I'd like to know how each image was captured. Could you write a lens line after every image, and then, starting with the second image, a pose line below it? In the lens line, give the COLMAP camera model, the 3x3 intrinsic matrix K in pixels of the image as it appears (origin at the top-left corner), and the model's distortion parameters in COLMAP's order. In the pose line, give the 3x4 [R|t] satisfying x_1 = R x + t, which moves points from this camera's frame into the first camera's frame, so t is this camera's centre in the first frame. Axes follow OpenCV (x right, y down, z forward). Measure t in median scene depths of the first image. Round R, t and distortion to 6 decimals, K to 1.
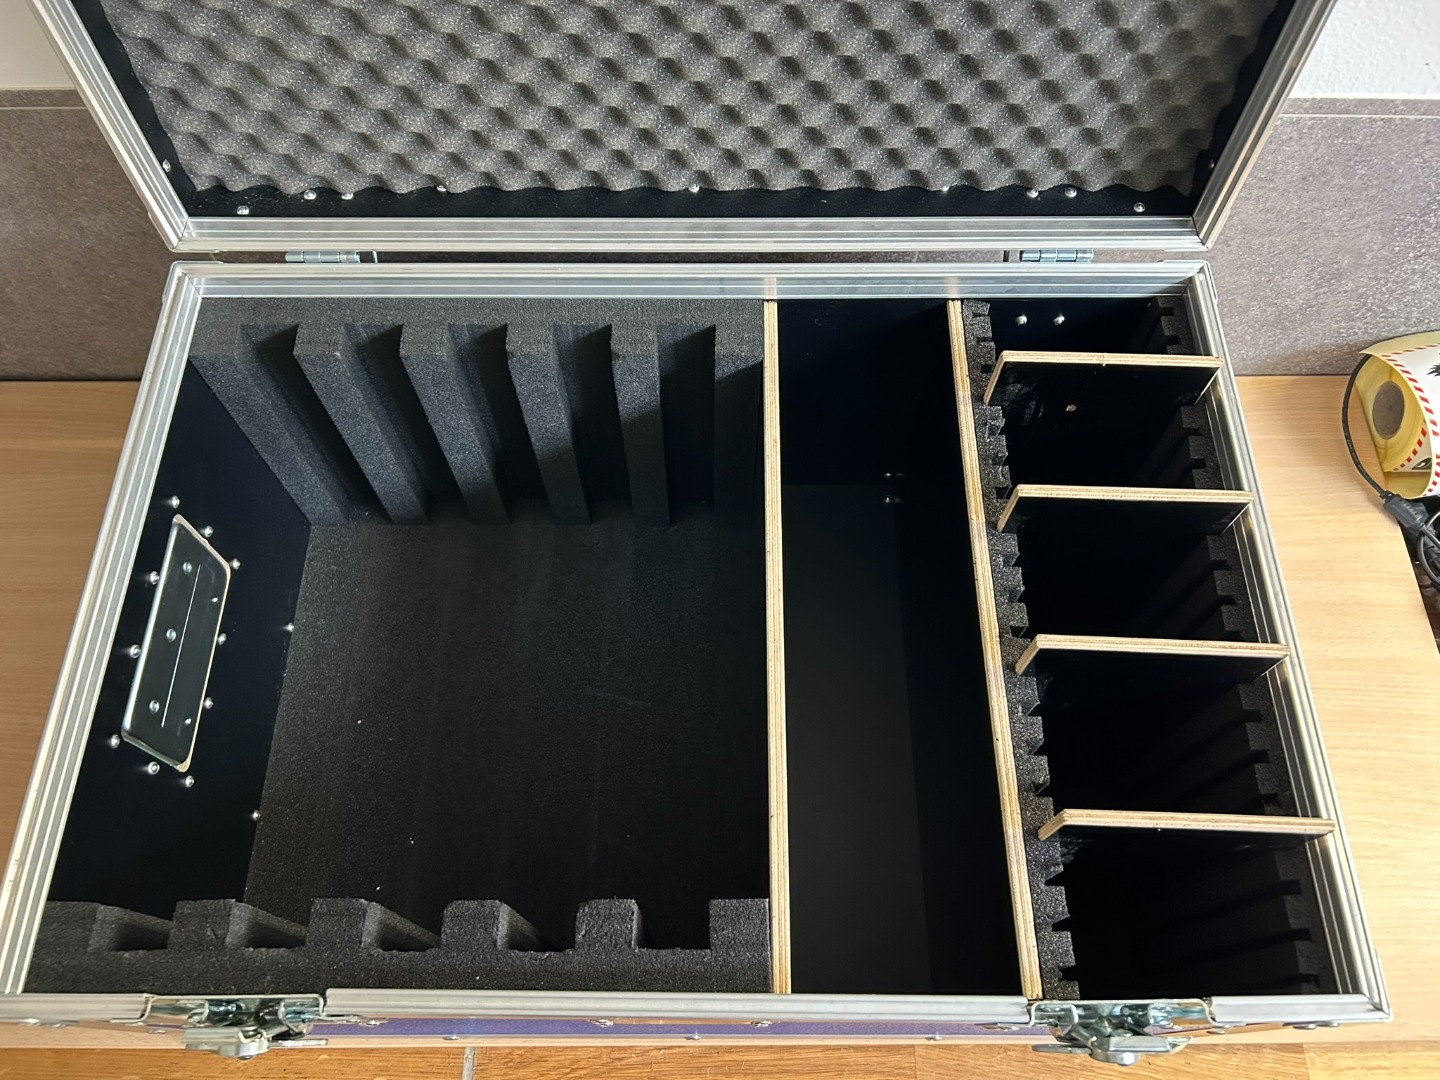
lens RADIAL K [[1085.2, 0, 733.4], [0, 1085.2, 531.9], [0, 0, 1]] dist [0.025511, -0.031446]
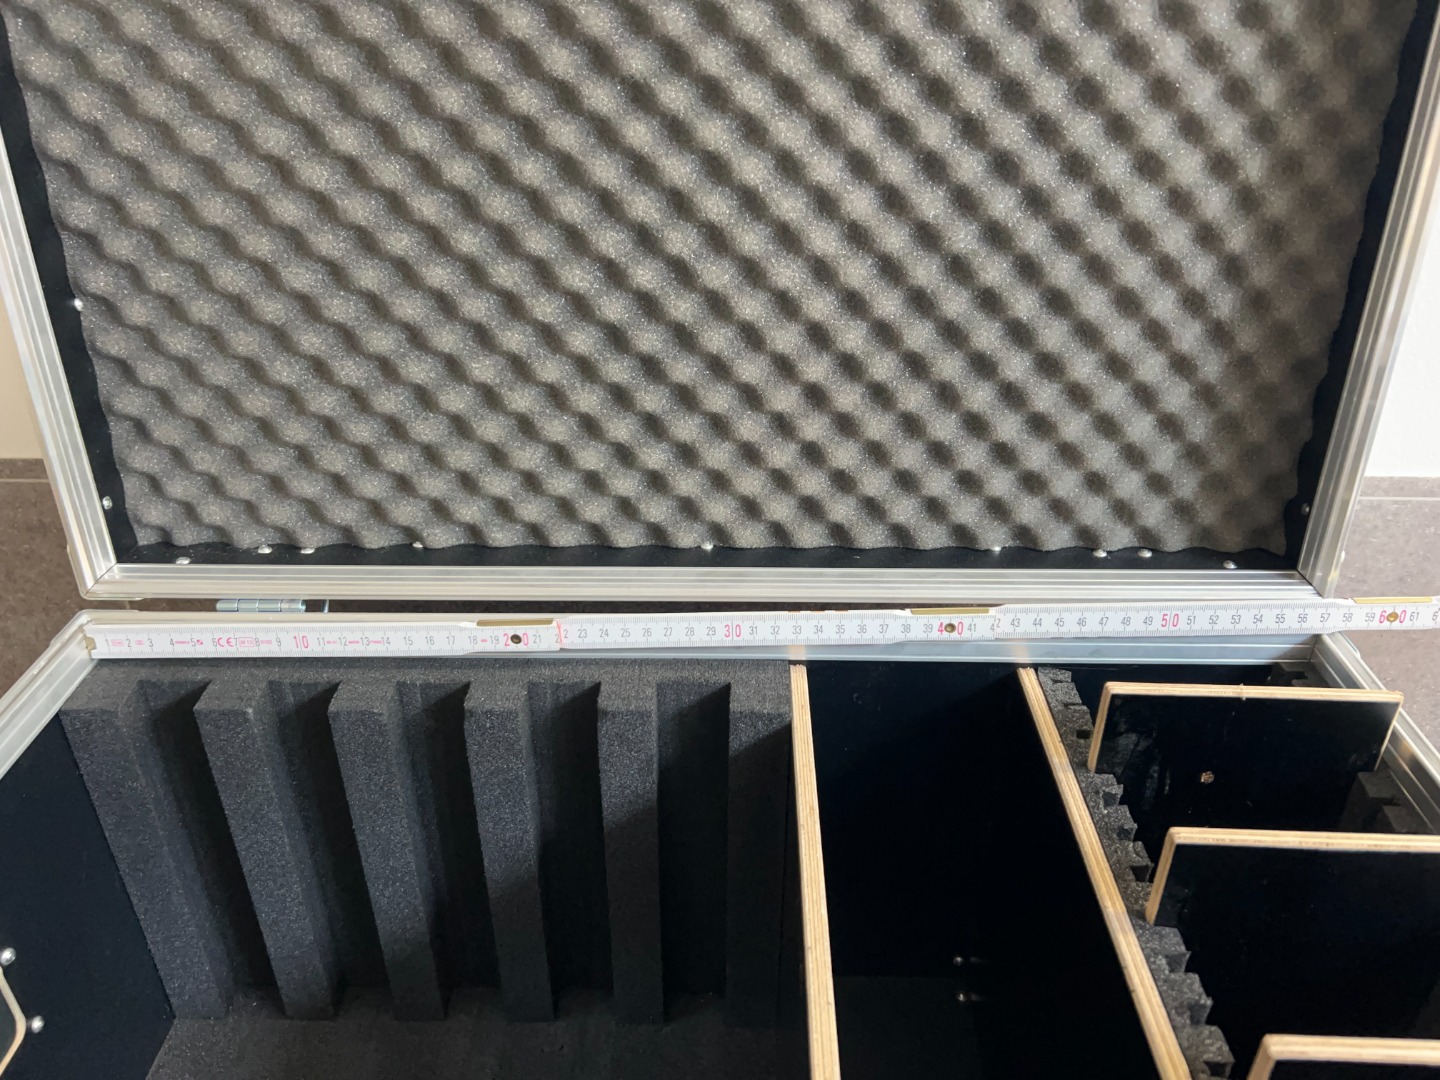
lens RADIAL K [[1085.2, 0, 724.4], [0, 1085.2, 554.9], [0, 0, 1]] dist [0.025511, -0.031446]
pose [[0.999841, 0.000333, -0.017841, -0.006831], [-0.010058, 0.836397, -0.548032, 0.166682], [0.014740, 0.548124, 0.836267, 0.280837]]
